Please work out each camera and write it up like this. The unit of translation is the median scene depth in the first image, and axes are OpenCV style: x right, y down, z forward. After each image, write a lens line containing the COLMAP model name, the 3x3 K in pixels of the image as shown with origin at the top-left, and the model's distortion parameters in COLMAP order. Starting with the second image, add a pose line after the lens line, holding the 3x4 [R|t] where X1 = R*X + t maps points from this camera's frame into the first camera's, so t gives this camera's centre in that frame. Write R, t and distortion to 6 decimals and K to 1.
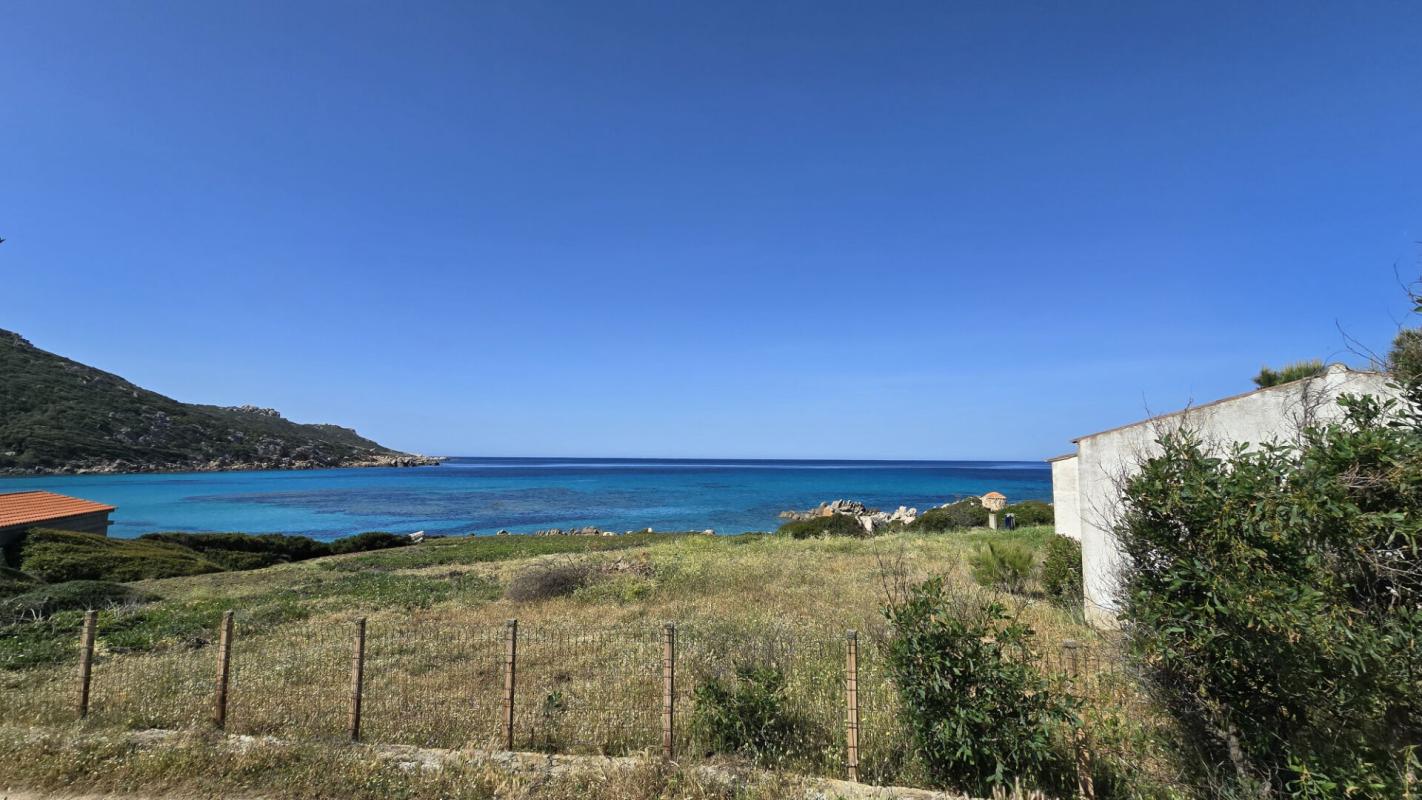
lens RADIAL K [[587.3, 0, 712.3], [0, 587.3, 399.6], [0, 0, 1]] dist [-0.001991, 0.002388]
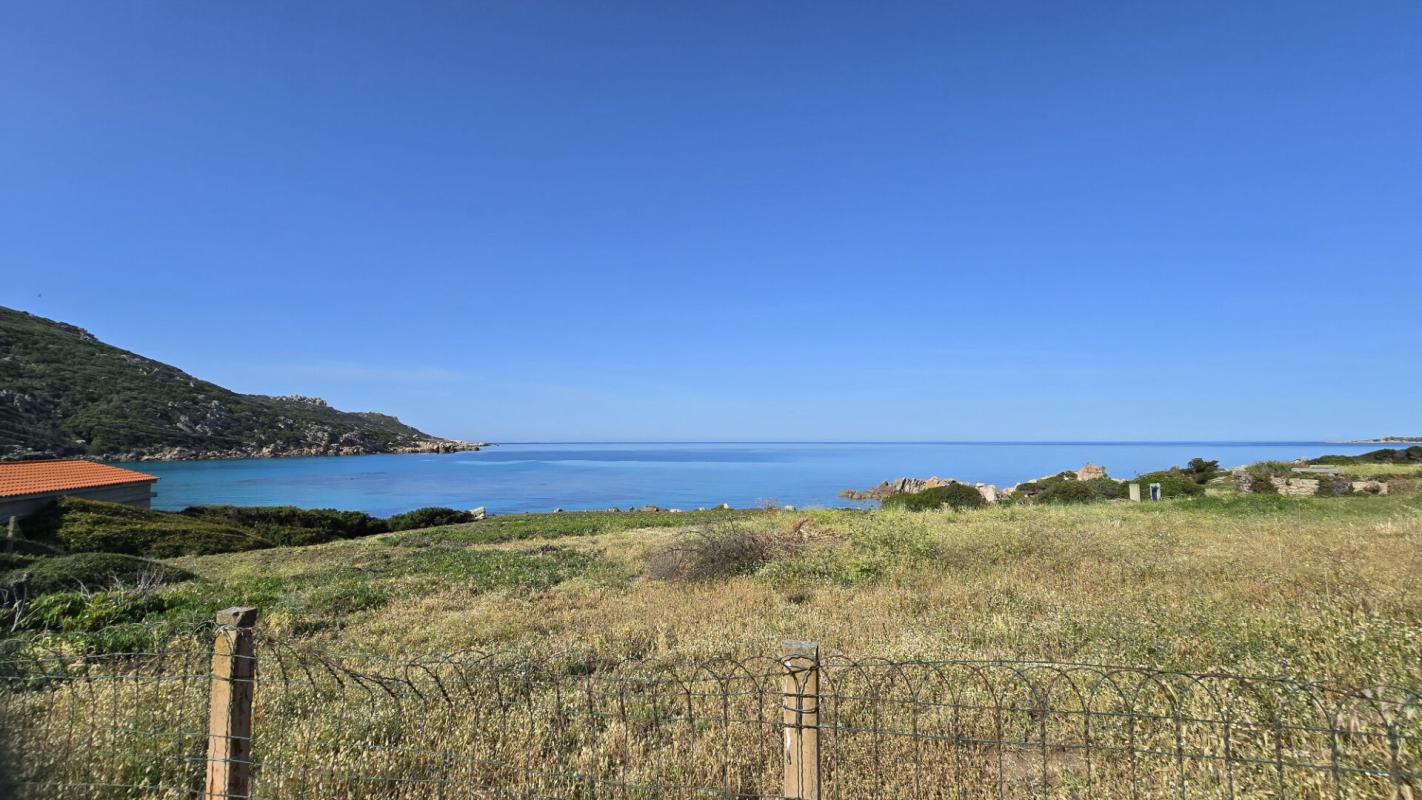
lens RADIAL K [[587.3, 0, 711.0], [0, 587.3, 401.7], [0, 0, 1]] dist [-0.001991, 0.002388]
pose [[0.998421, -0.013412, -0.054557, -0.091225], [0.015042, 0.999449, 0.029590, 0.040282], [0.054130, -0.030364, 0.998072, 0.115356]]
